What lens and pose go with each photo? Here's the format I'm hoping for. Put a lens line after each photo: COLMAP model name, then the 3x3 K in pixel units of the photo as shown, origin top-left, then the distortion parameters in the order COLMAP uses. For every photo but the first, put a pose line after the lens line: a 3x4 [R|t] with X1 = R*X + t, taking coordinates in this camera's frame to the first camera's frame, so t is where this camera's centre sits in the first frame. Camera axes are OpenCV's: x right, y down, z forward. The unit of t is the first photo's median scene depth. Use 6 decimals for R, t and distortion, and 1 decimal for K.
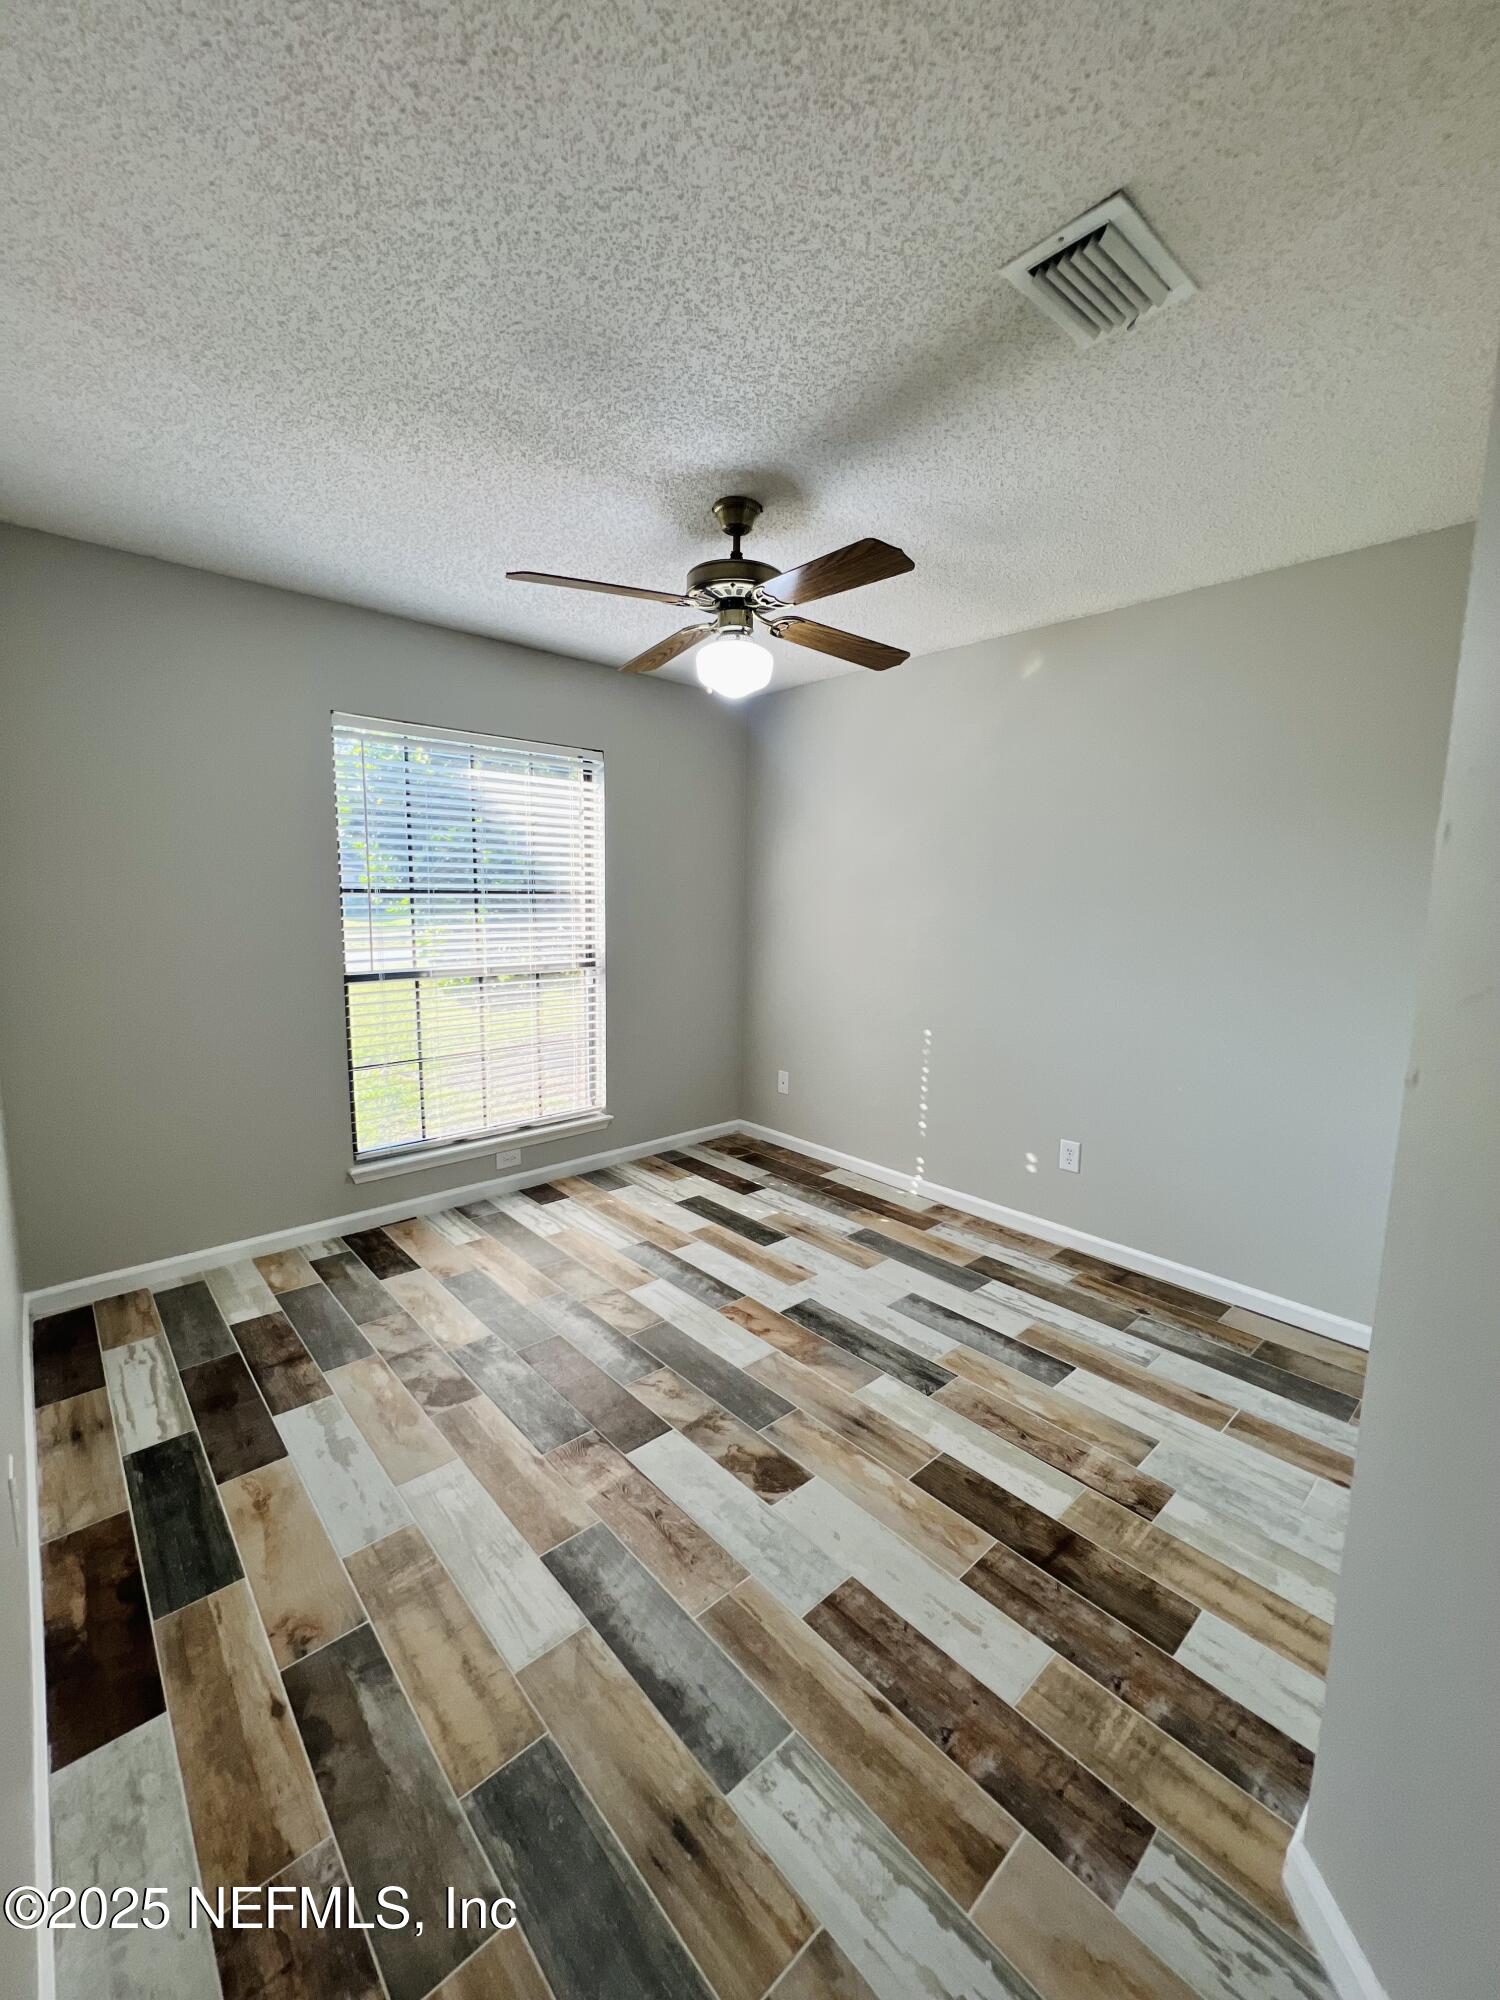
lens RADIAL K [[806.0, 0, 749.7], [0, 806.0, 996.7], [0, 0, 1]] dist [0.003403, 0.000884]
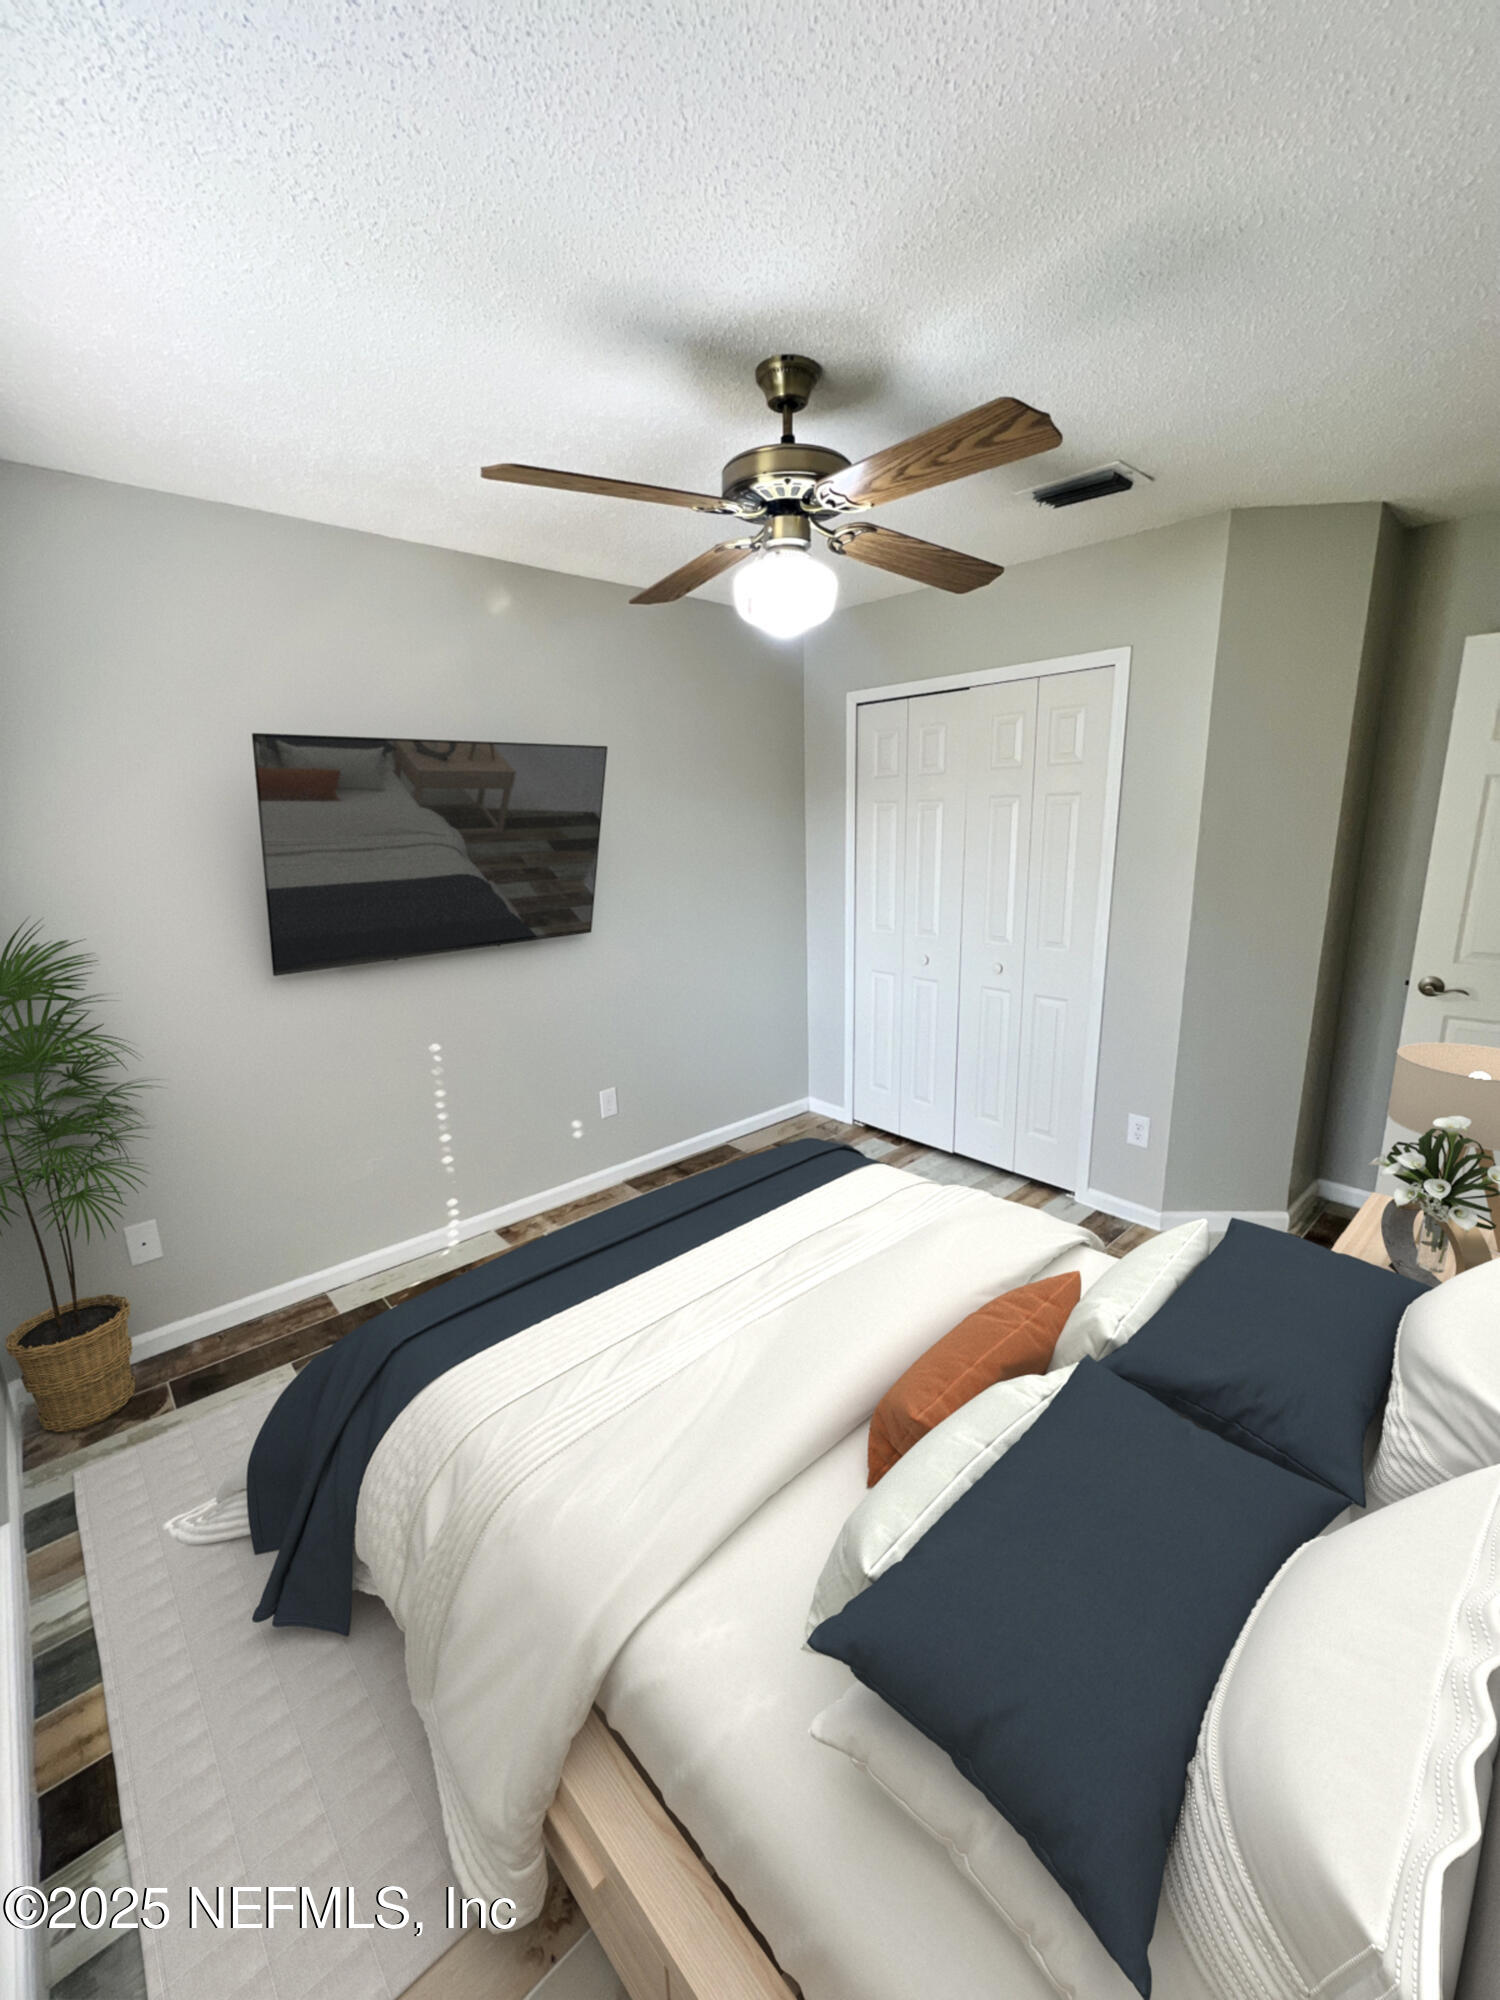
lens RADIAL K [[806.0, 0, 750.0], [0, 806.0, 1005.8], [0, 0, 1]] dist [0.003403, 0.000884]
pose [[-0.007035, -0.248349, 0.968645, -0.532007], [0.150194, 0.957418, 0.246561, -0.141668], [-0.988632, 0.147219, 0.030565, 0.662157]]
